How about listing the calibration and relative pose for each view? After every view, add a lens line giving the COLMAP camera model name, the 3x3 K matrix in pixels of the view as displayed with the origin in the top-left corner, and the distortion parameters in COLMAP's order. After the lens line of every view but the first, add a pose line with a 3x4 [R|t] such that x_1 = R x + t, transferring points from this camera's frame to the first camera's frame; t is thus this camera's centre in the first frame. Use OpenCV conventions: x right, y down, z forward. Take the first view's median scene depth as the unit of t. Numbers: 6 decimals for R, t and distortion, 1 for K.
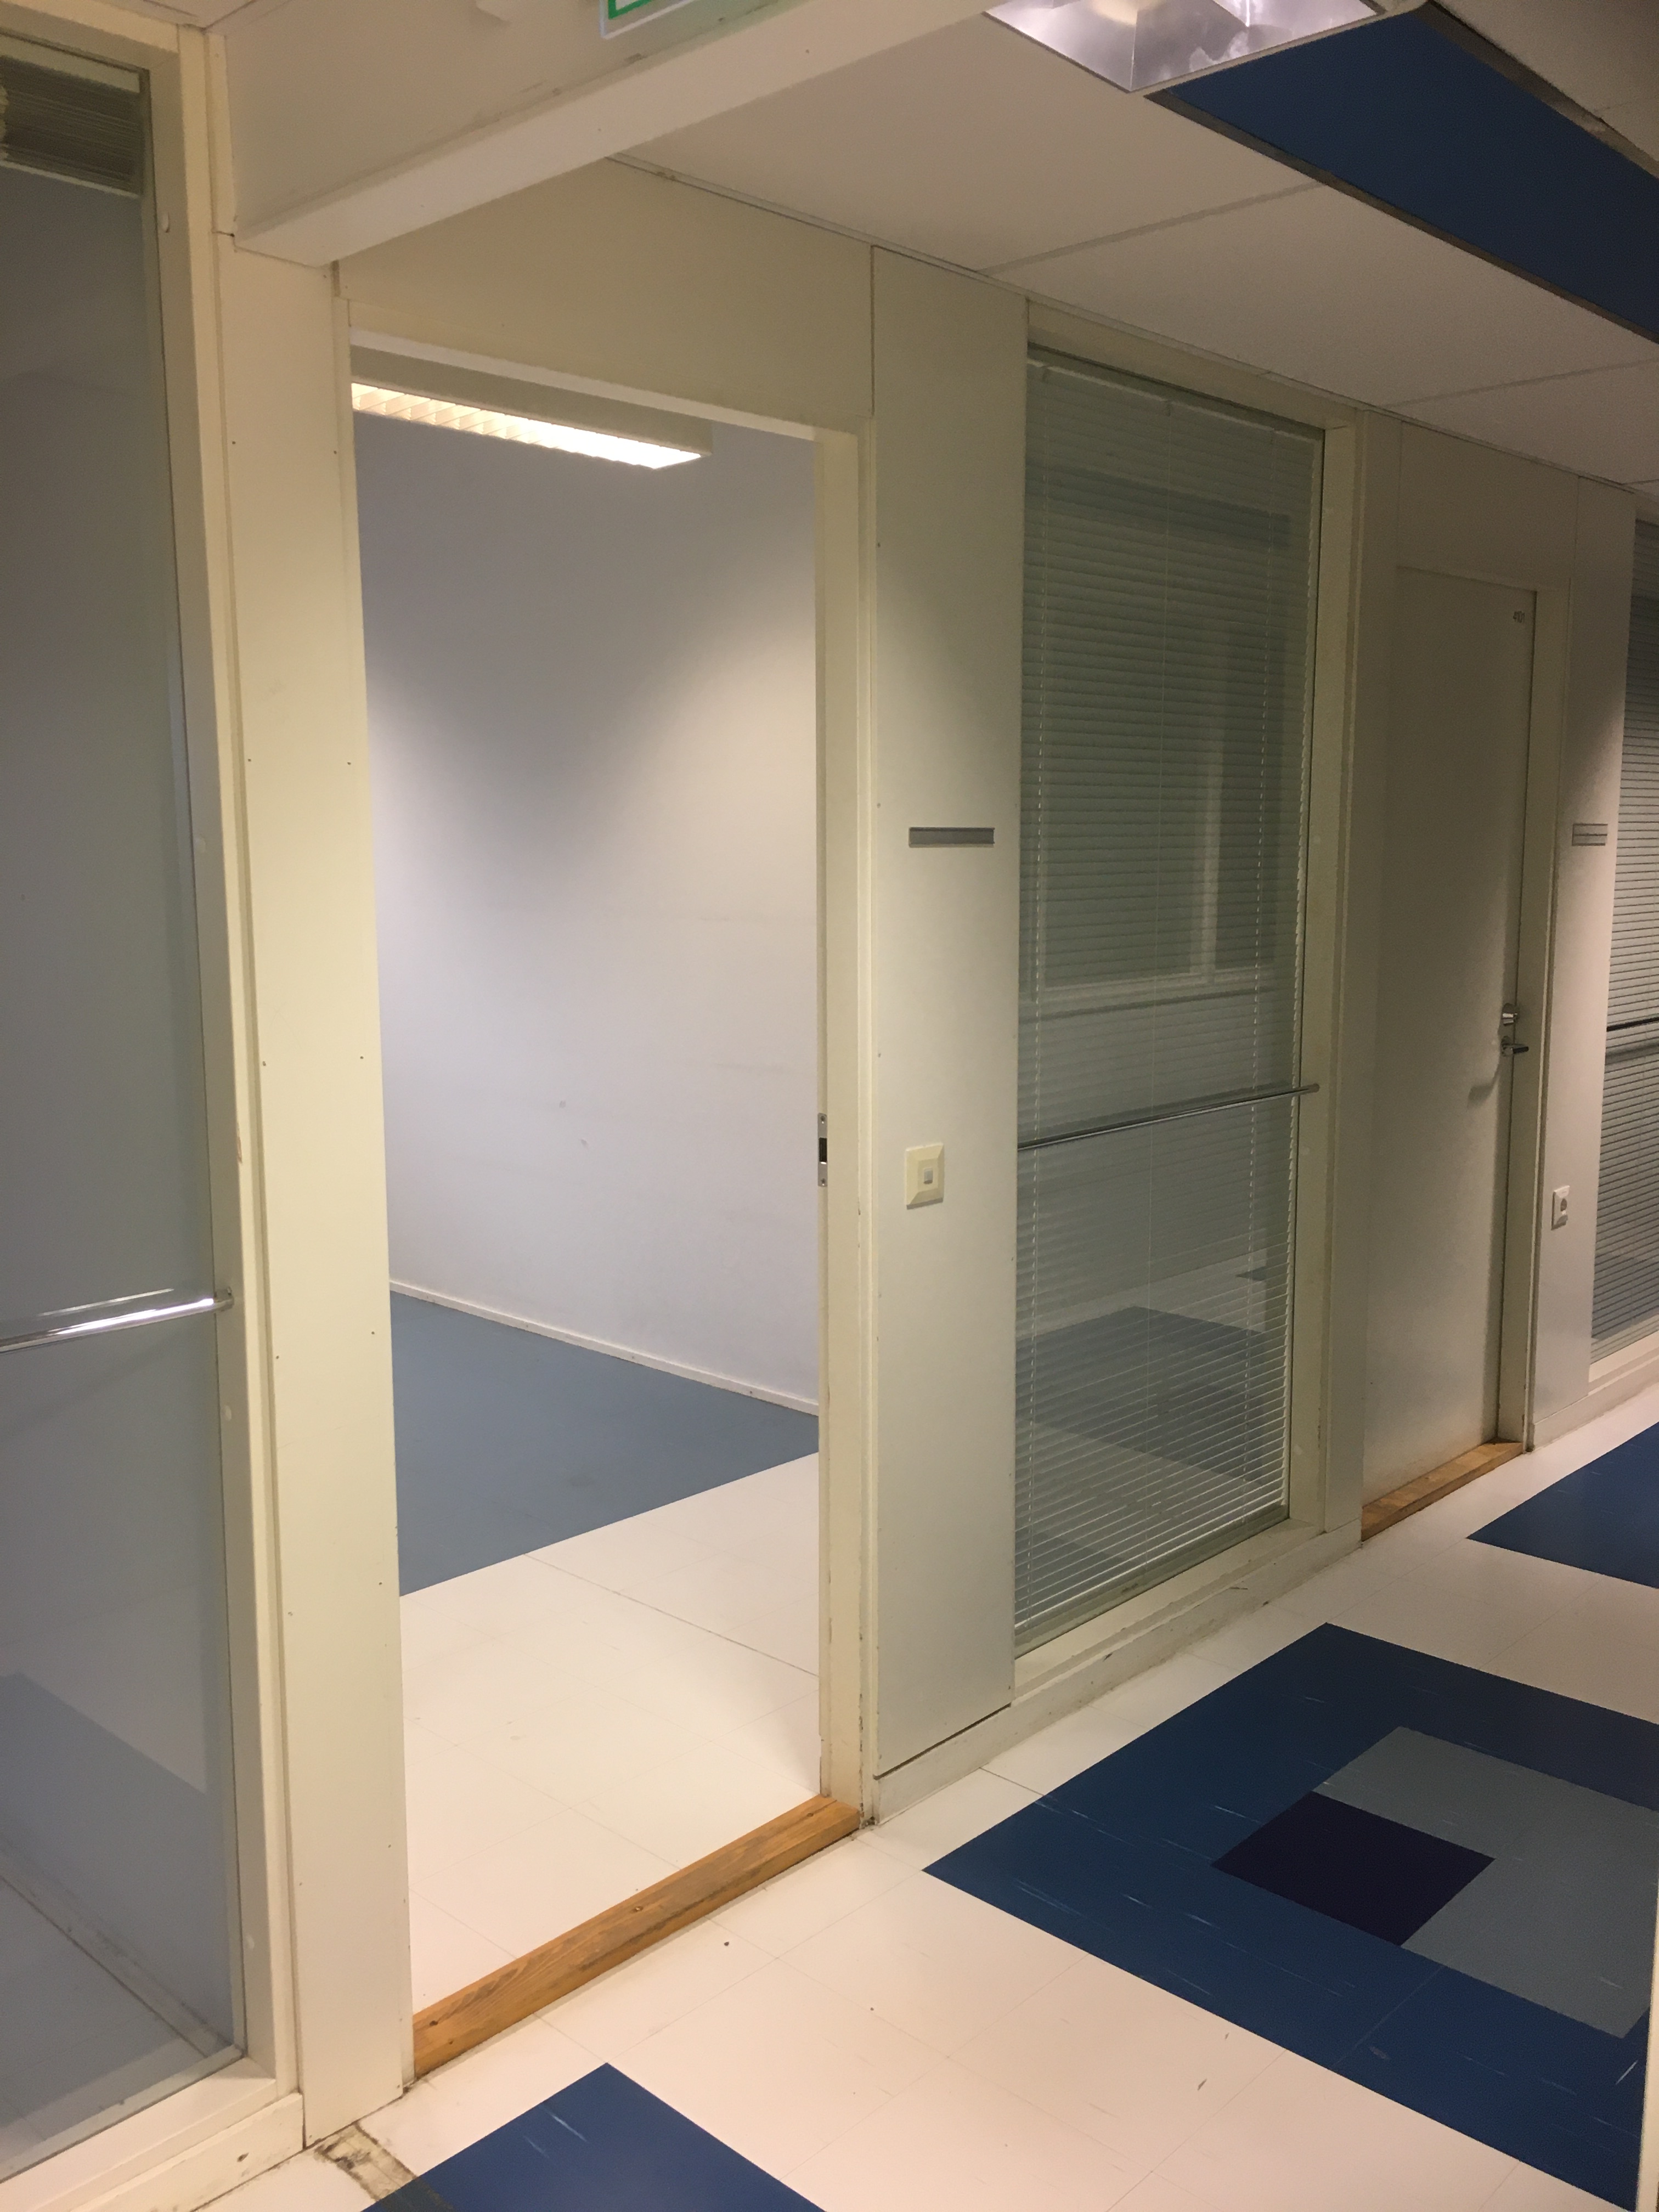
lens RADIAL K [[1875.1, 0, 821.9], [0, 1875.1, 1096.4], [0, 0, 1]] dist [0.067431, -0.116003]
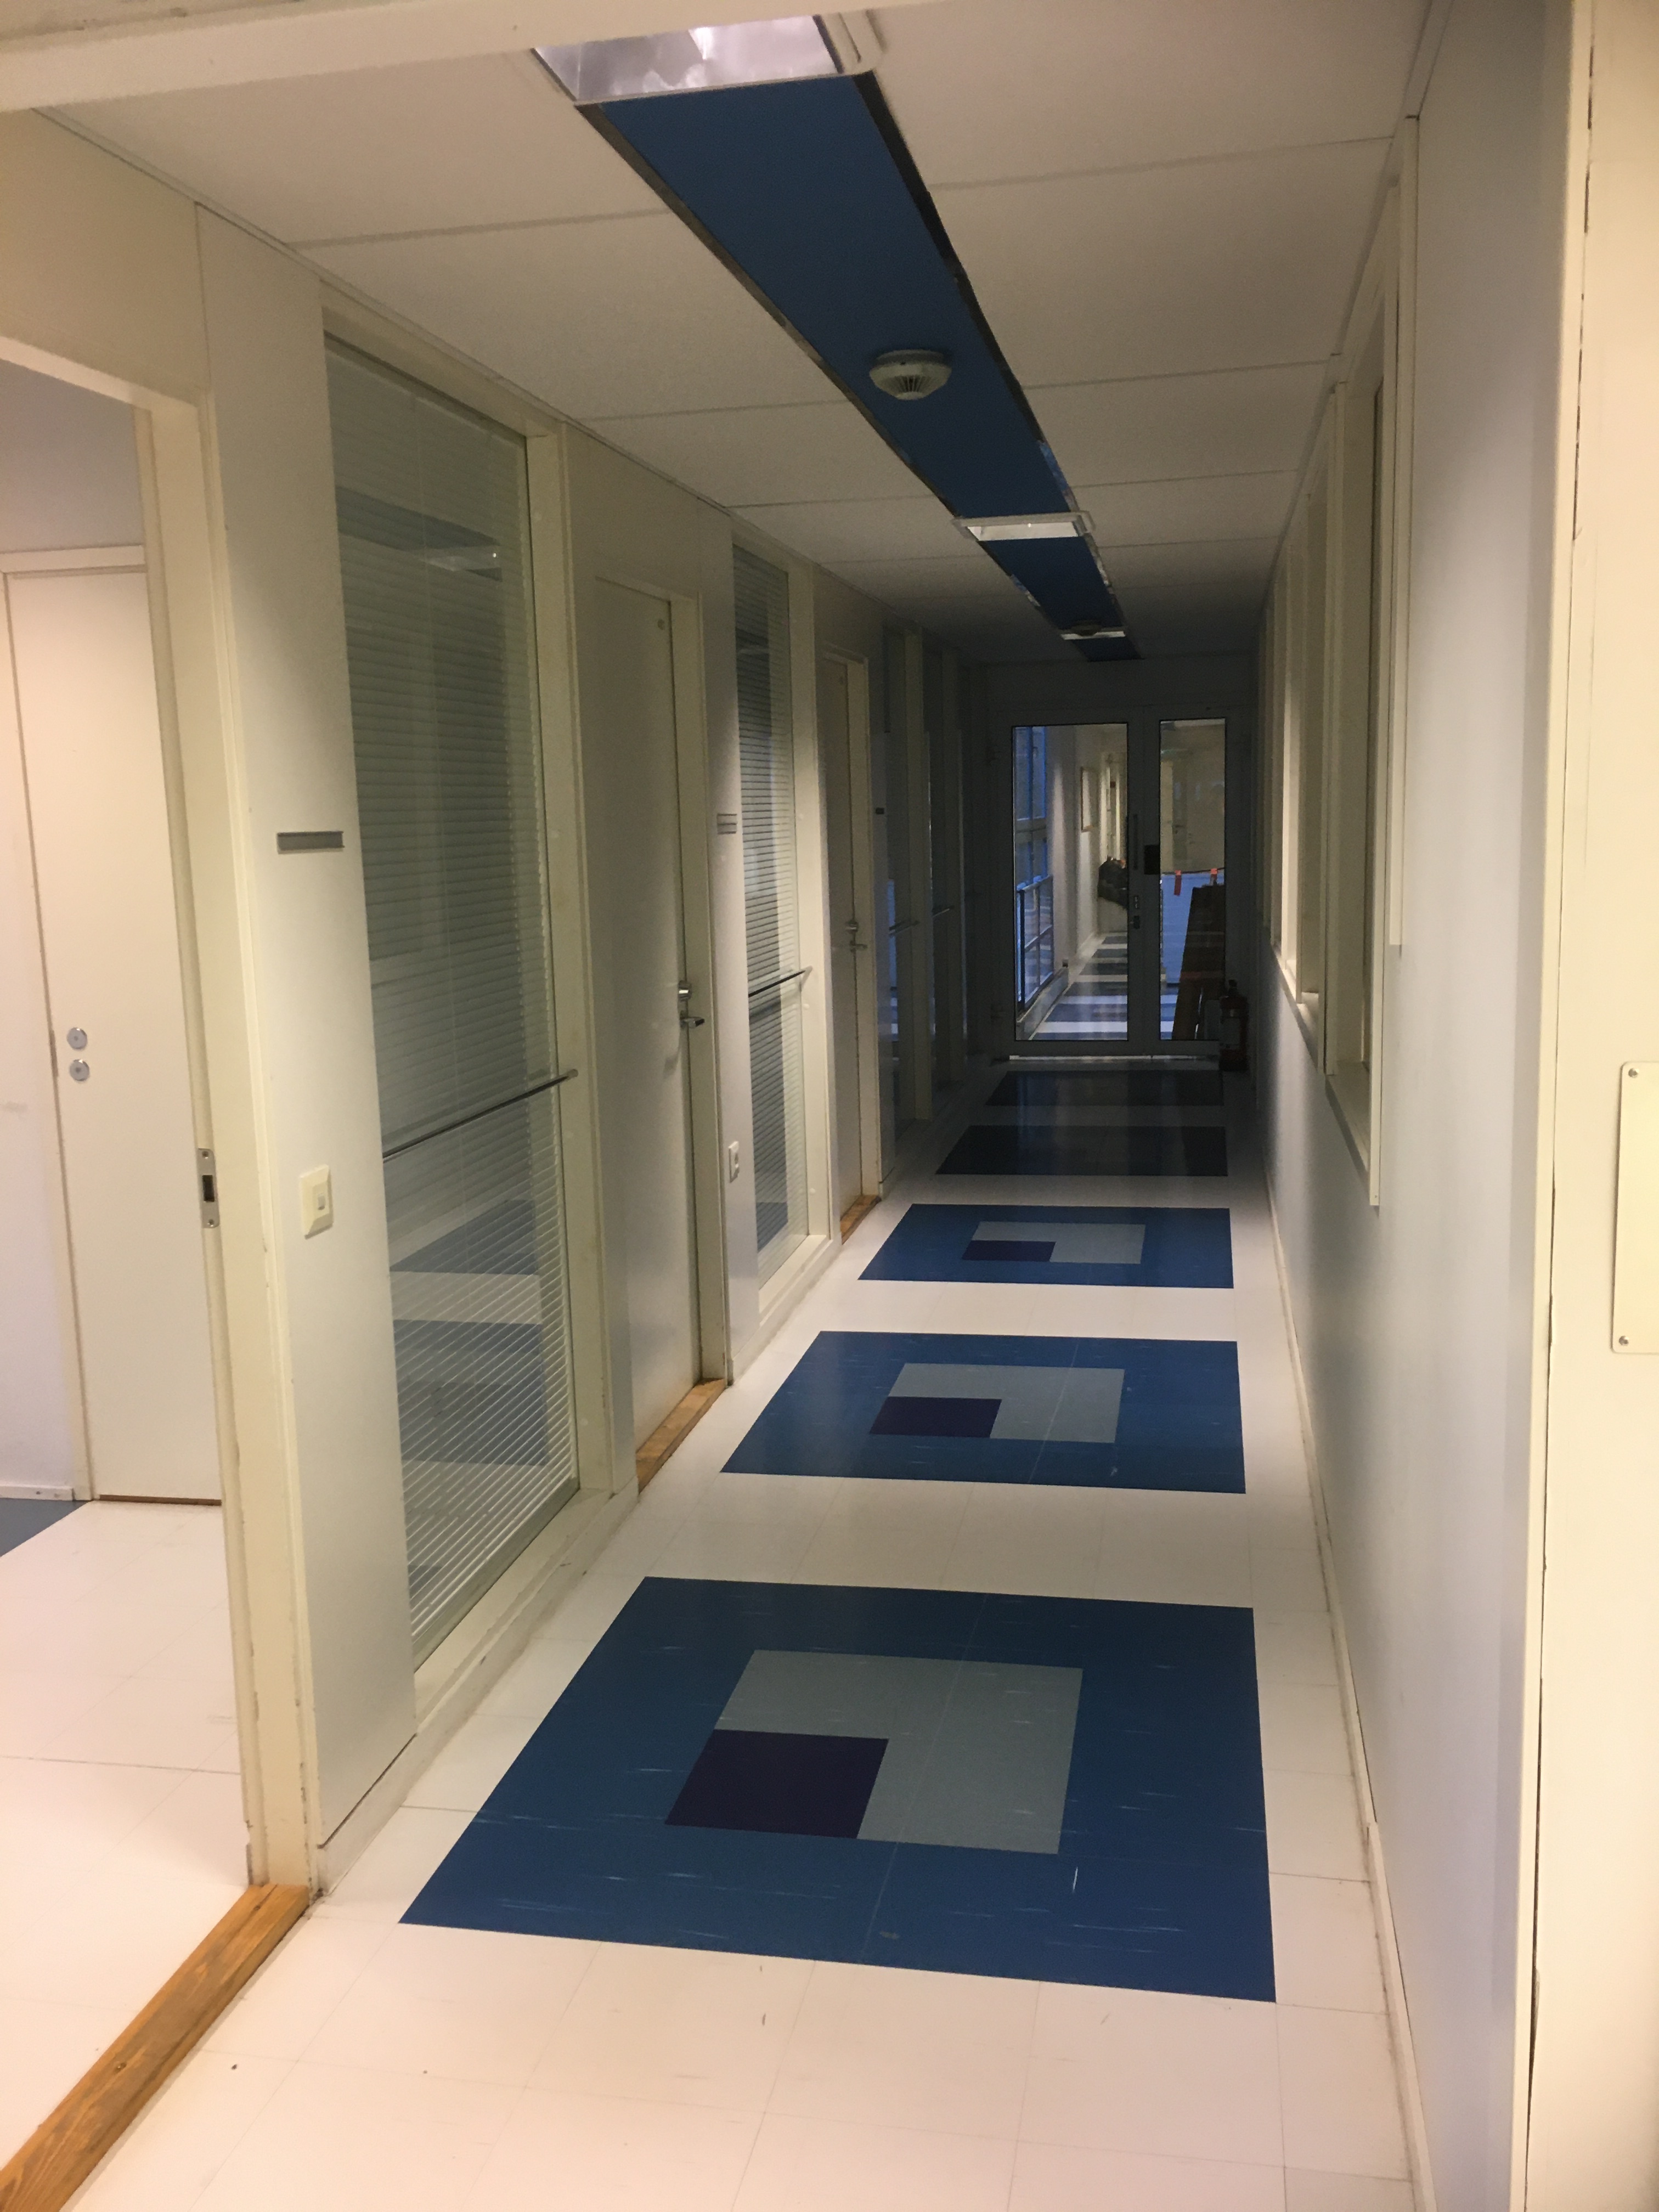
lens RADIAL K [[1875.1, 0, 821.9], [0, 1875.1, 1096.4], [0, 0, 1]] dist [0.067431, -0.116003]
pose [[0.844488, -0.102824, 0.525612, -0.199040], [0.100701, 0.994378, 0.032733, -0.014105], [-0.526023, 0.025287, 0.850095, 0.055188]]
